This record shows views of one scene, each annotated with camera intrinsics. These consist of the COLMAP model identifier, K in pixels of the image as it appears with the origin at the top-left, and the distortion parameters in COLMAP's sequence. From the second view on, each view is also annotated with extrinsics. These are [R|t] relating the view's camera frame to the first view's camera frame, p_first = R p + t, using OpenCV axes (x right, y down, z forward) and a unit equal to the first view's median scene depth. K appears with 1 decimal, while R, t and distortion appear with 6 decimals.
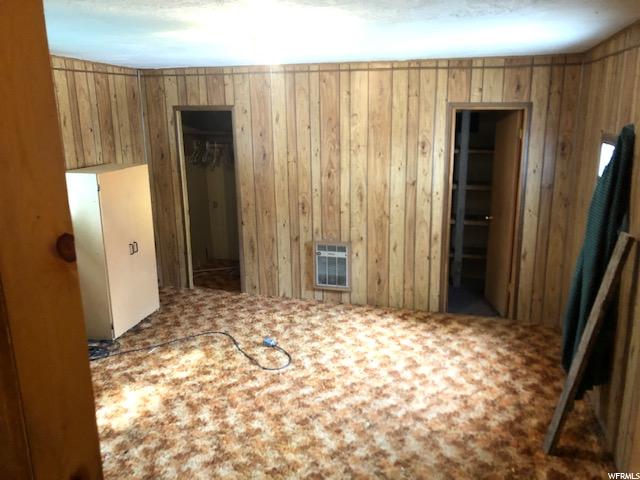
lens RADIAL K [[521.6, 0, 320.6], [0, 521.6, 240.9], [0, 0, 1]] dist [0.015402, 0.001545]
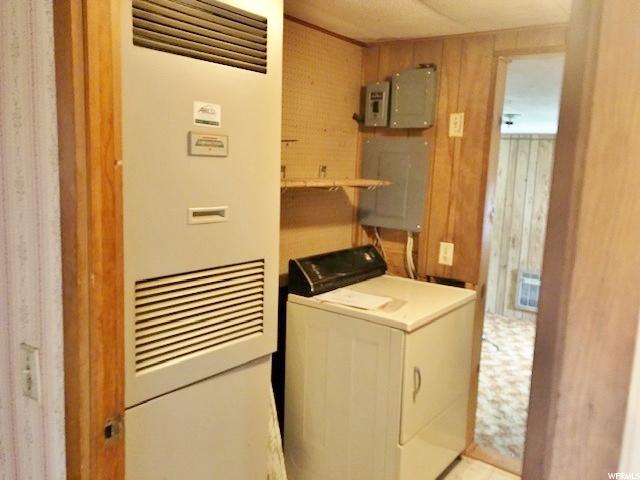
lens RADIAL K [[521.6, 0, 318.6], [0, 521.6, 238.3], [0, 0, 1]] dist [0.015402, 0.001545]
pose [[0.939391, 0.095788, -0.329196, -0.063459], [-0.128676, 0.988490, -0.079562, 0.093675], [0.317786, 0.117100, 0.940904, -0.369079]]
